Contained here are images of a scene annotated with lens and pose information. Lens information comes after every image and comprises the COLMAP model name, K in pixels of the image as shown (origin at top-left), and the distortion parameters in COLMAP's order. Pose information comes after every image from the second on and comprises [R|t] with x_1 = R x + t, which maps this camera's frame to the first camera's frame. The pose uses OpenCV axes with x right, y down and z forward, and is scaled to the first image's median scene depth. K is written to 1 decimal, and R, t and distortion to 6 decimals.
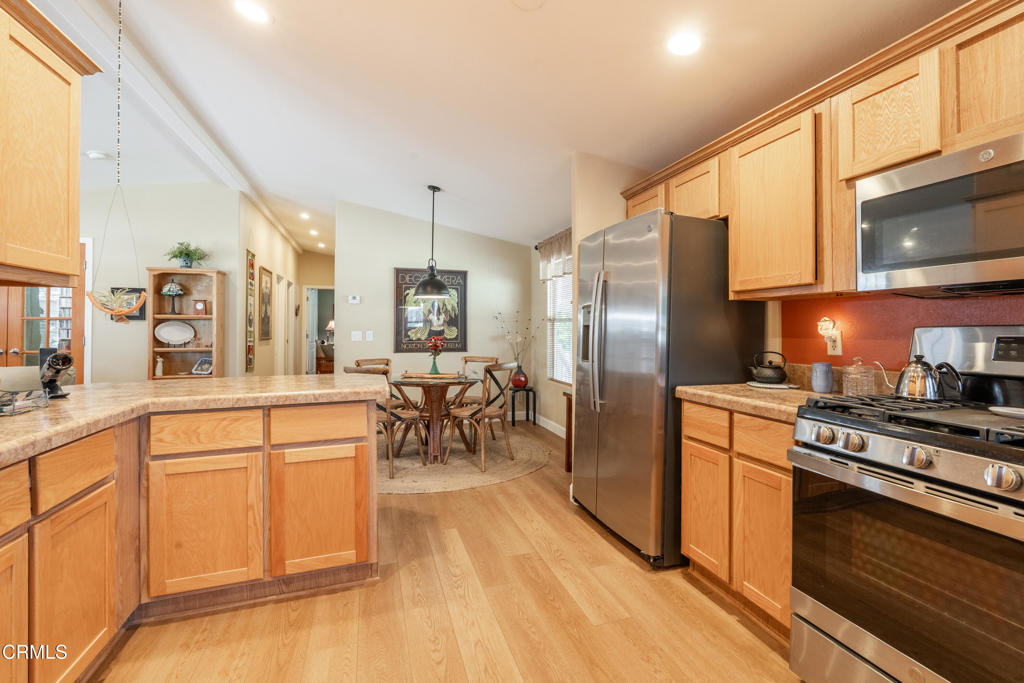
lens RADIAL K [[475.2, 0, 507.1], [0, 475.2, 341.9], [0, 0, 1]] dist [-0.000187, 0.000155]
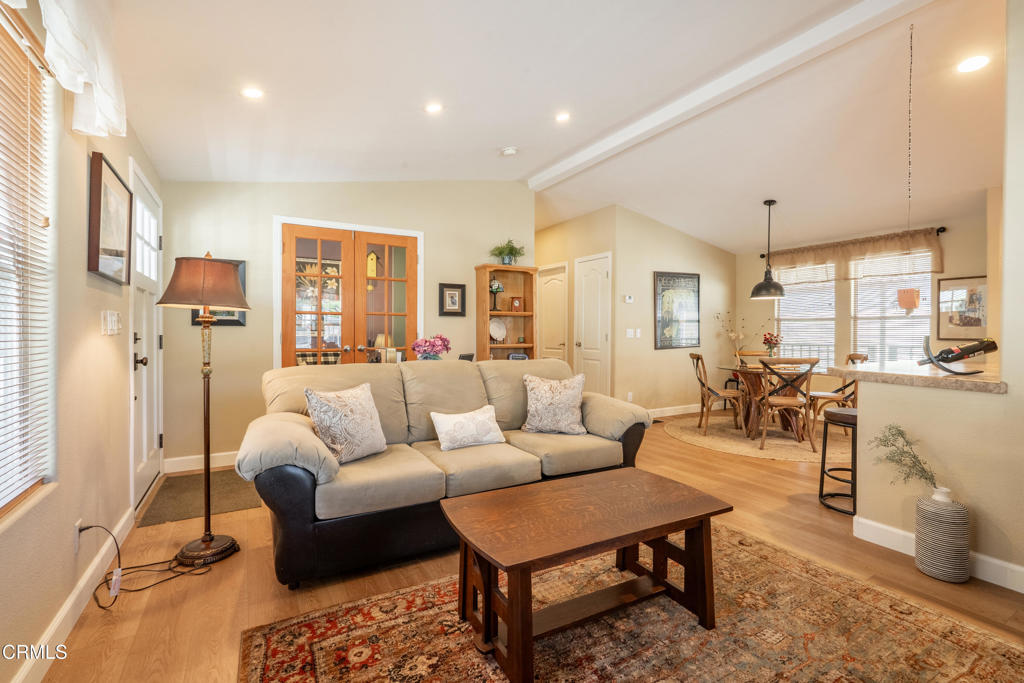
lens RADIAL K [[475.2, 0, 507.1], [0, 475.2, 341.9], [0, 0, 1]] dist [-0.000187, 0.000155]
pose [[0.977865, -0.005520, 0.209164, -0.895108], [0.007885, 0.999914, -0.010472, 0.017547], [-0.209089, 0.011890, 0.977824, 0.015286]]
